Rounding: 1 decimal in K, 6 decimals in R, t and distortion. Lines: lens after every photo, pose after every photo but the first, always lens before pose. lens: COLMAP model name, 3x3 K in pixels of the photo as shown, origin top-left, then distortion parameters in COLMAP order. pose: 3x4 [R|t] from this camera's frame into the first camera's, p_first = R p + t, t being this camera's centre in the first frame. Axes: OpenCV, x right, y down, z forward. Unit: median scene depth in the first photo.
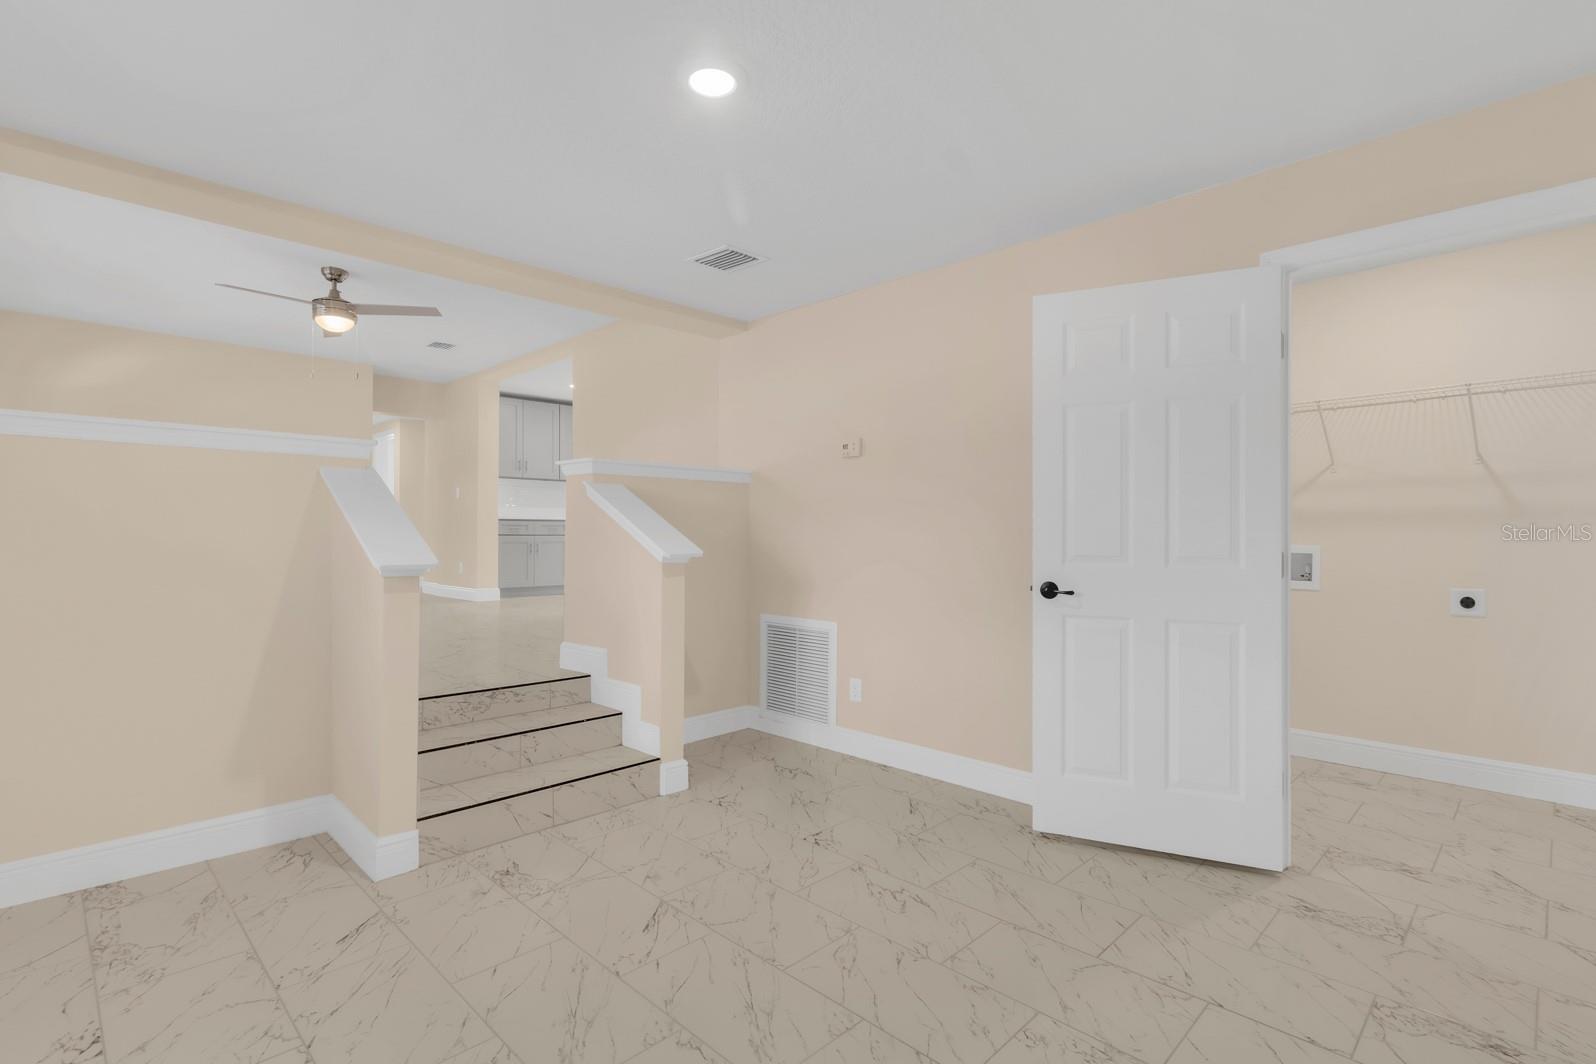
lens RADIAL K [[768.9, 0, 817.2], [0, 768.9, 524.4], [0, 0, 1]] dist [0.001164, -0.000403]
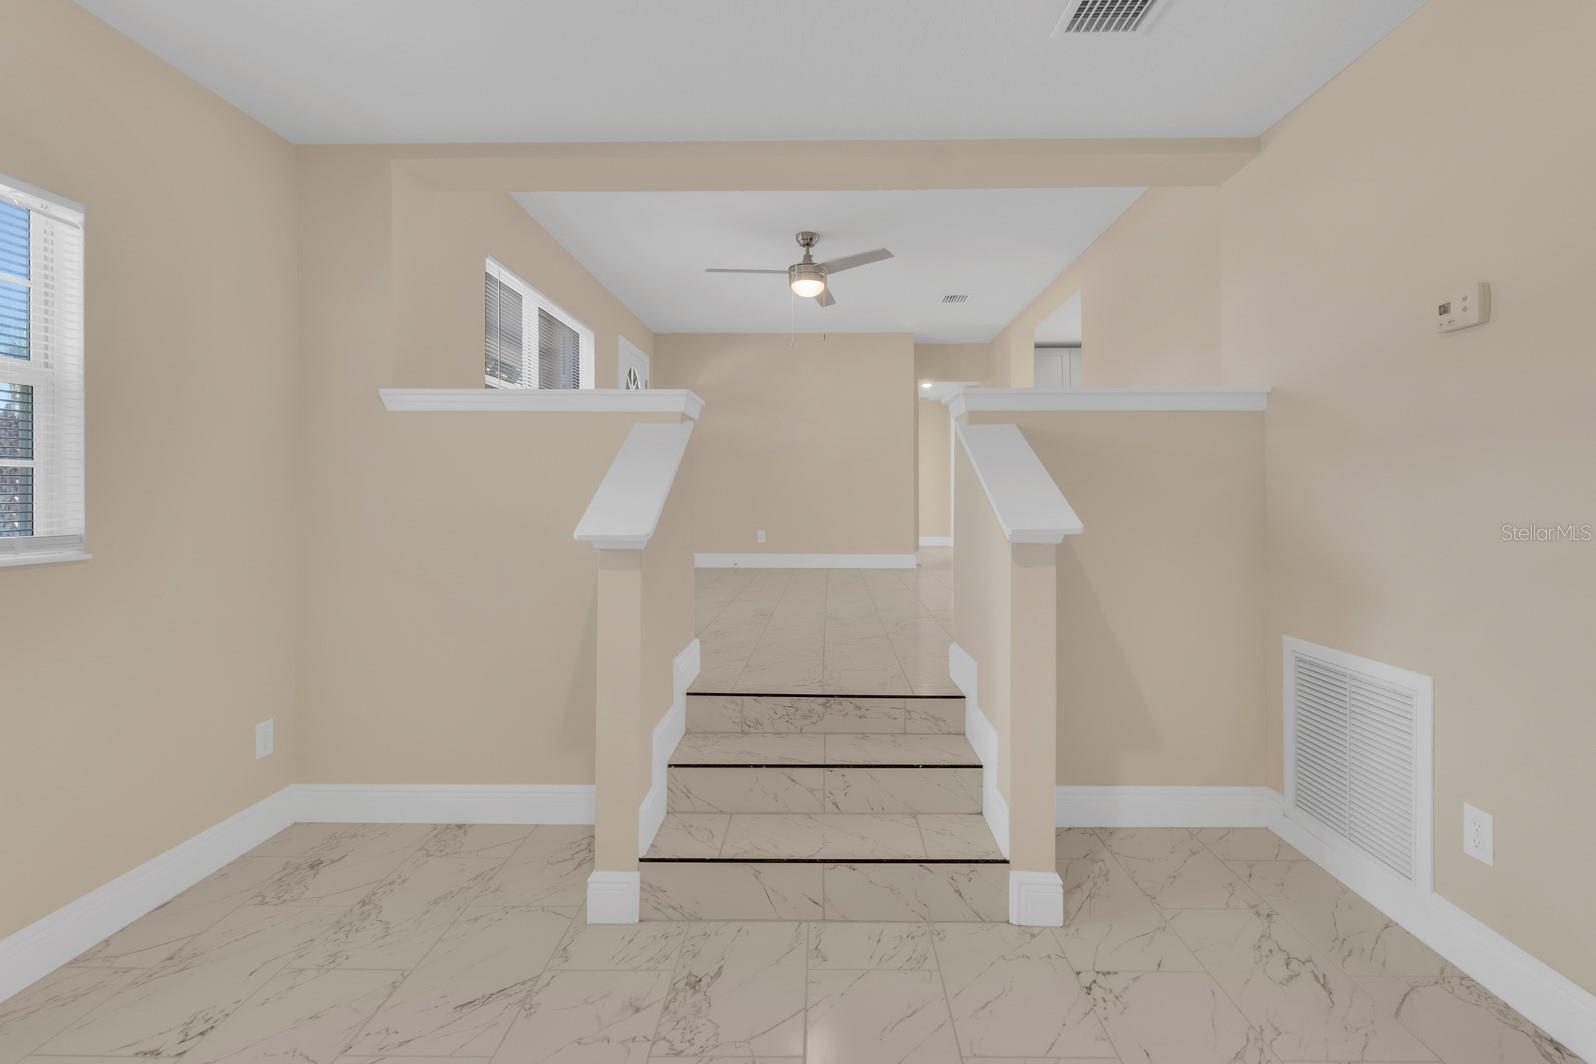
lens RADIAL K [[758.6, 0, 800.7], [0, 758.6, 494.2], [0, 0, 1]] dist [0.002102, -0.000545]
pose [[0.680534, -0.006343, -0.732689, 0.123610], [0.009570, 0.999954, 0.000232, 0.009283], [0.732654, -0.007170, 0.680563, 0.451463]]
